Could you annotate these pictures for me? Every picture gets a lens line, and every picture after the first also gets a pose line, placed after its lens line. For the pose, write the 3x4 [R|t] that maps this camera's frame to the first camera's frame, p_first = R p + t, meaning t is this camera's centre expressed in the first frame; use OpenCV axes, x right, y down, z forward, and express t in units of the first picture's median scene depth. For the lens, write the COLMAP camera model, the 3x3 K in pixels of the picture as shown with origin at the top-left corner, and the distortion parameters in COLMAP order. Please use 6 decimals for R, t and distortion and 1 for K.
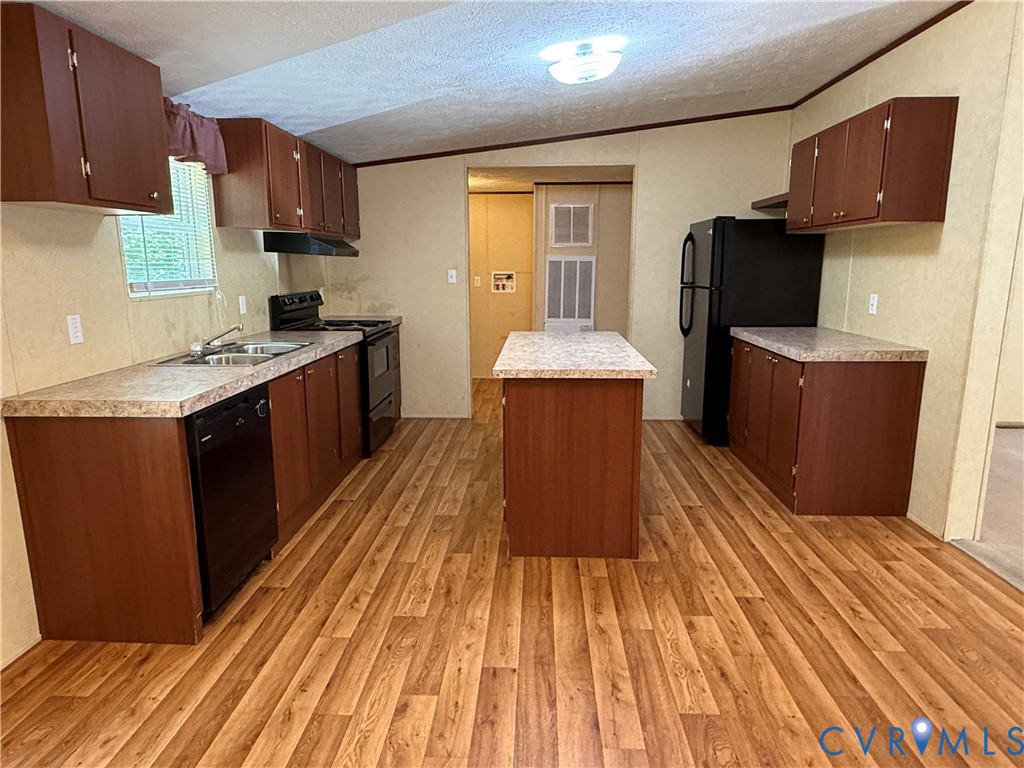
lens RADIAL K [[633.8, 0, 512.0], [0, 633.8, 384.0], [0, 0, 1]] dist [-0.005043, -0.000928]
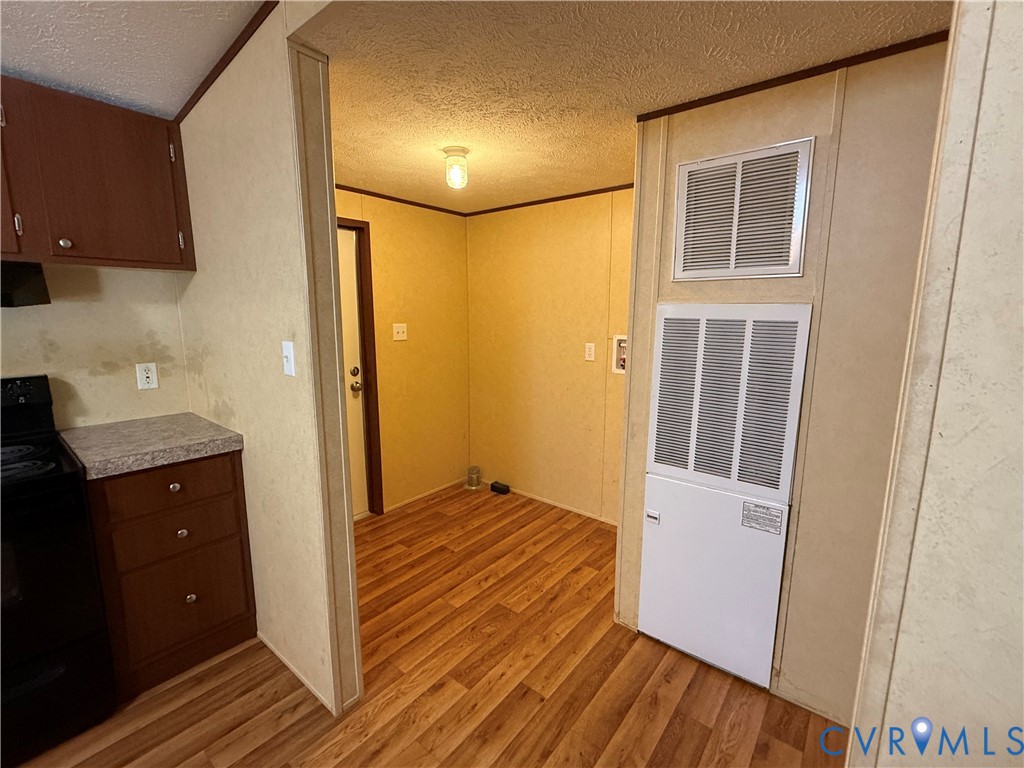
lens RADIAL K [[452.2, 0, 512.0], [0, 452.2, 384.0], [0, 0, 1]] dist [0.000919, -0.000254]
pose [[0.804443, 0.098019, -0.585887, 0.328019], [-0.117508, 0.993060, 0.004796, -0.321480], [0.582292, 0.064988, 0.810378, 1.608443]]
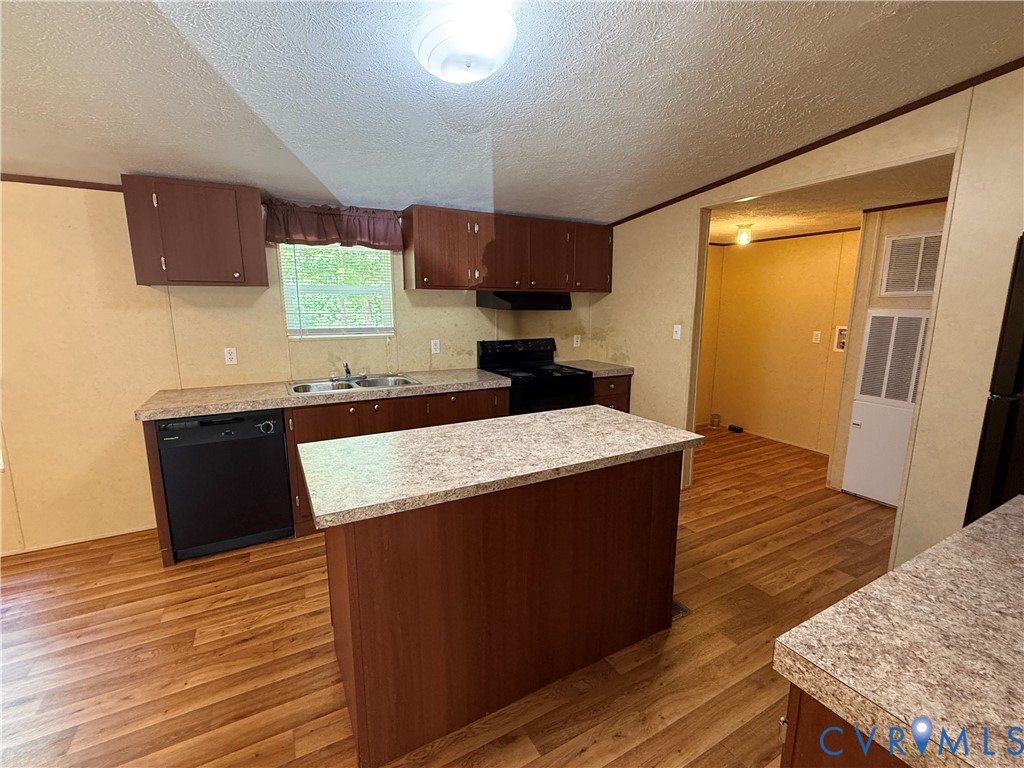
lens RADIAL K [[452.2, 0, 512.0], [0, 452.2, 384.0], [0, 0, 1]] dist [0.000919, -0.000254]
pose [[0.522311, 0.153001, -0.838917, 0.637518], [-0.164669, 0.983353, 0.076820, -0.200356], [0.836705, 0.098020, 0.538811, 0.855171]]
